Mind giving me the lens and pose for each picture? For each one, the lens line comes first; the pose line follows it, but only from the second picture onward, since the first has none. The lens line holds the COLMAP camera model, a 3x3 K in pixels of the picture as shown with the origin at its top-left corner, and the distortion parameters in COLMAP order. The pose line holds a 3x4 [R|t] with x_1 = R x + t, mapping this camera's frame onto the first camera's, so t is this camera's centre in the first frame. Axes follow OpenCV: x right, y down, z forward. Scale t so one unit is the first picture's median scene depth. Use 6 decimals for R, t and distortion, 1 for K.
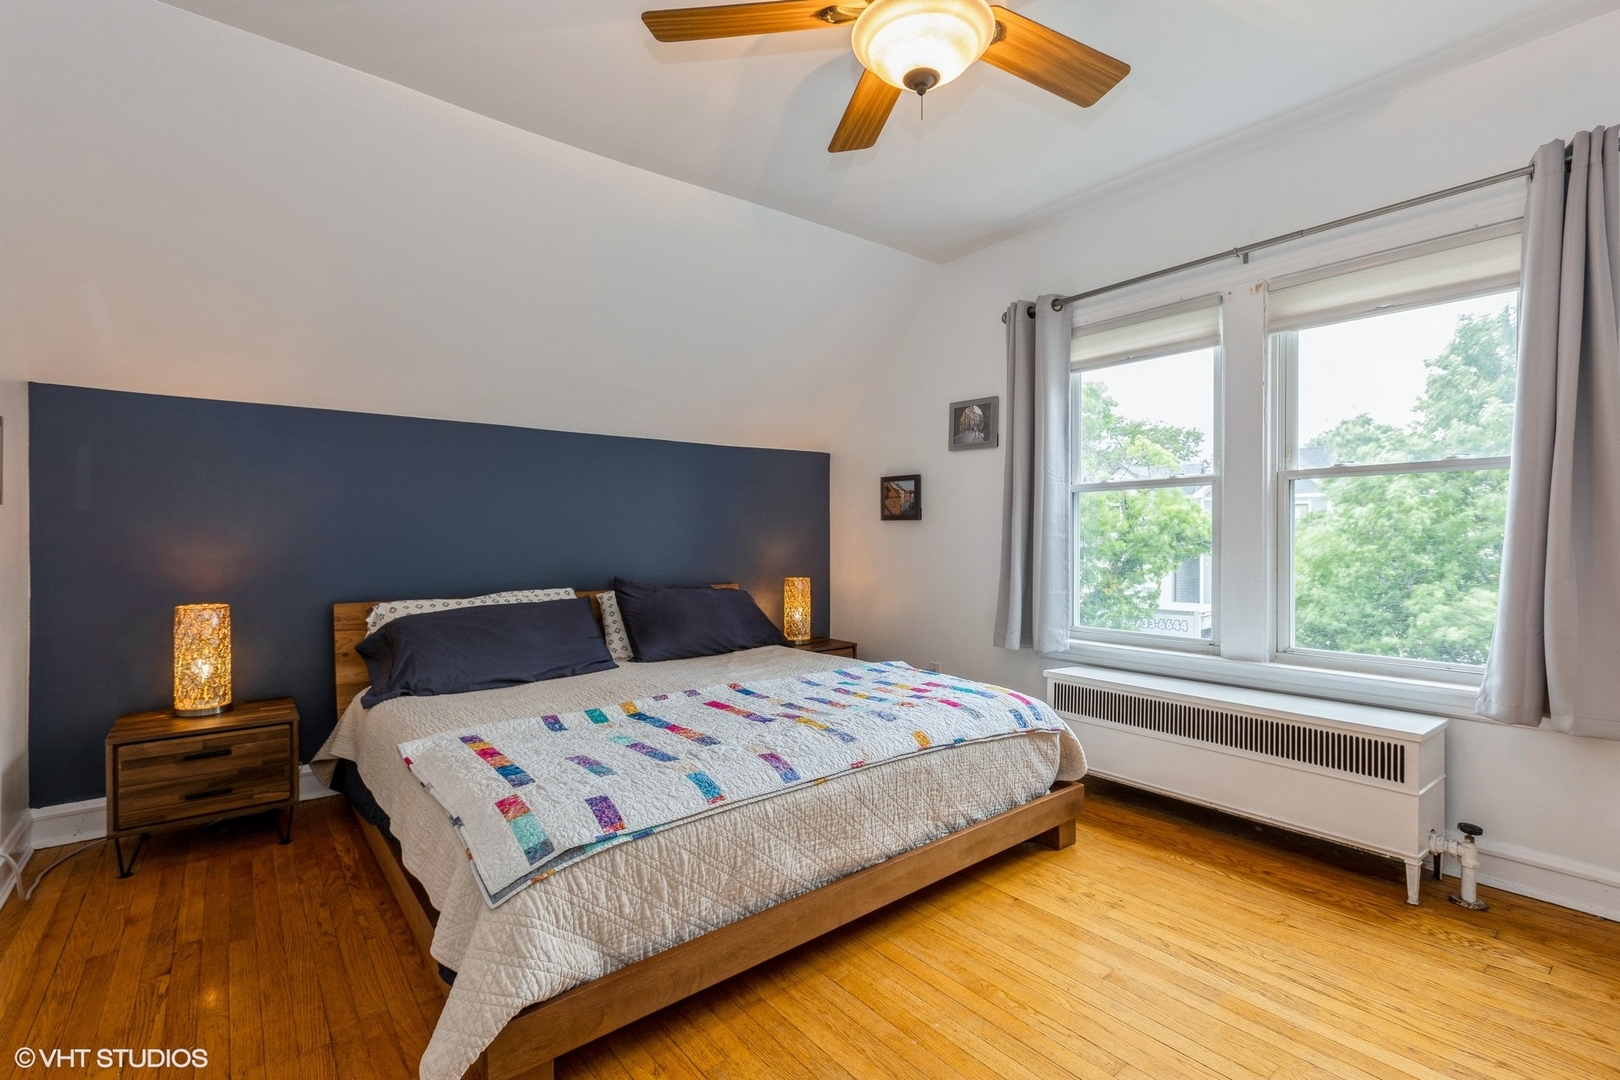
lens RADIAL K [[726.1, 0, 818.9], [0, 726.1, 536.8], [0, 0, 1]] dist [0.004880, -0.001821]
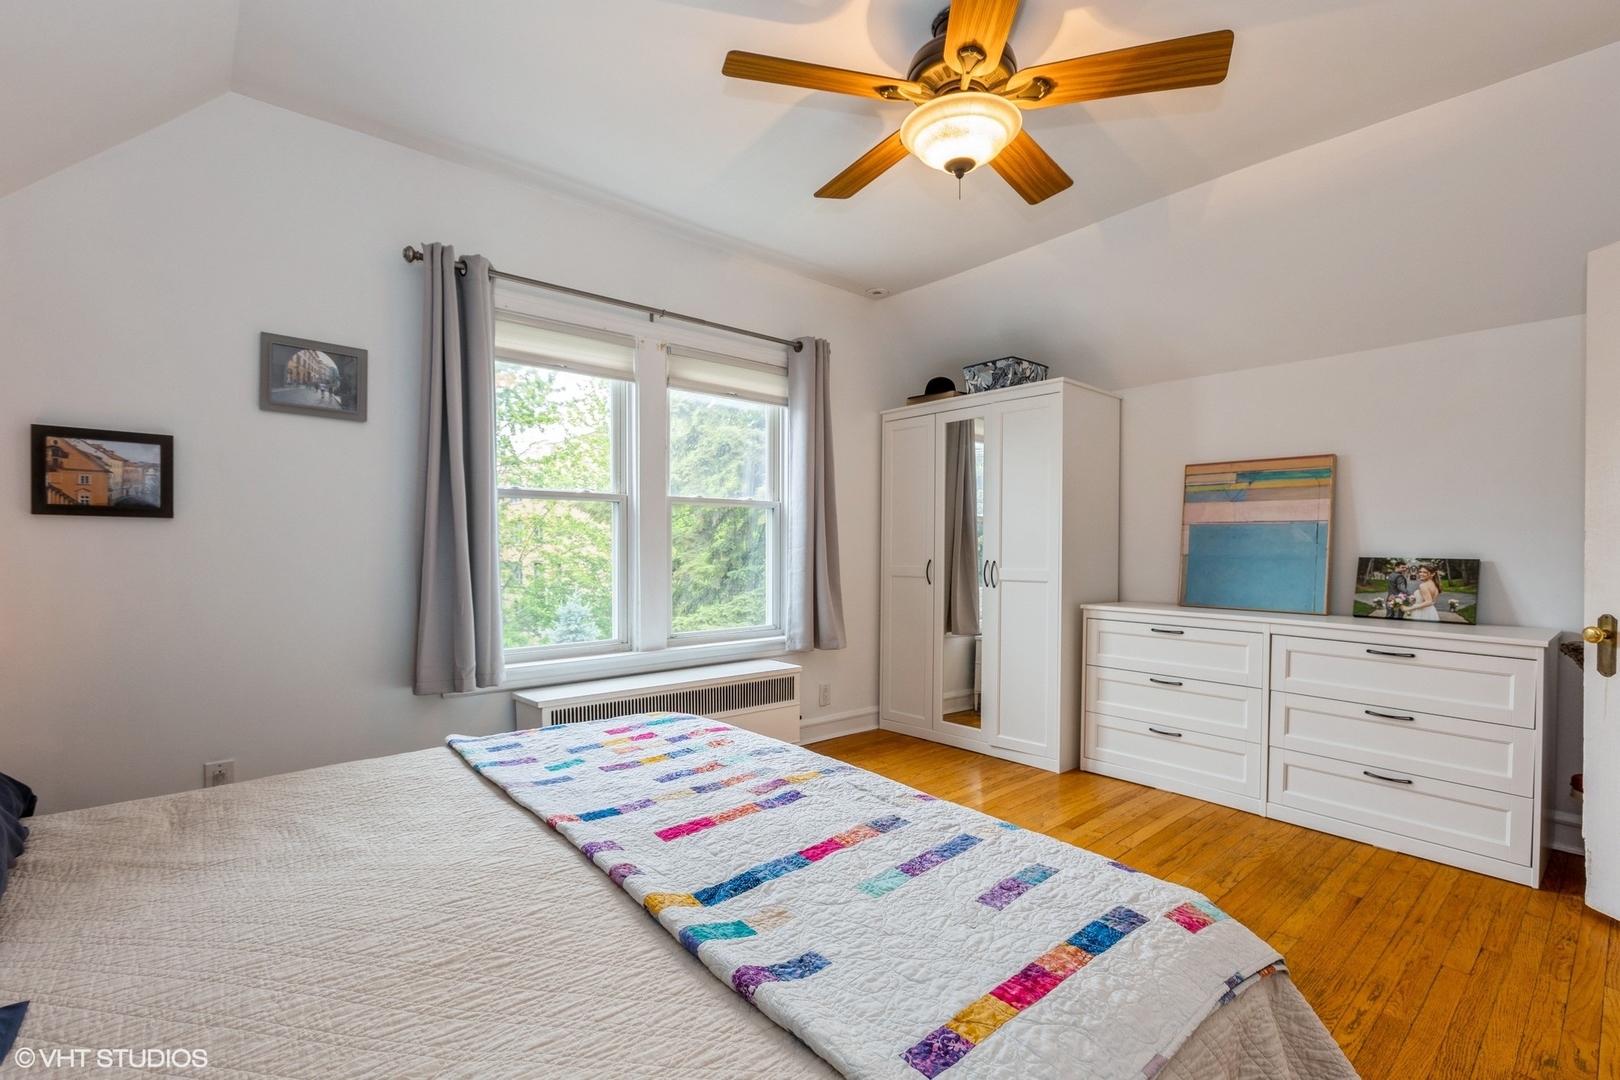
lens RADIAL K [[726.1, 0, 813.5], [0, 726.1, 545.2], [0, 0, 1]] dist [0.004880, -0.001821]
pose [[-0.031681, 0.001603, 0.999497, -0.586192], [0.000410, 0.999999, -0.001591, -0.002600], [-0.999498, 0.000360, -0.031682, 0.717810]]
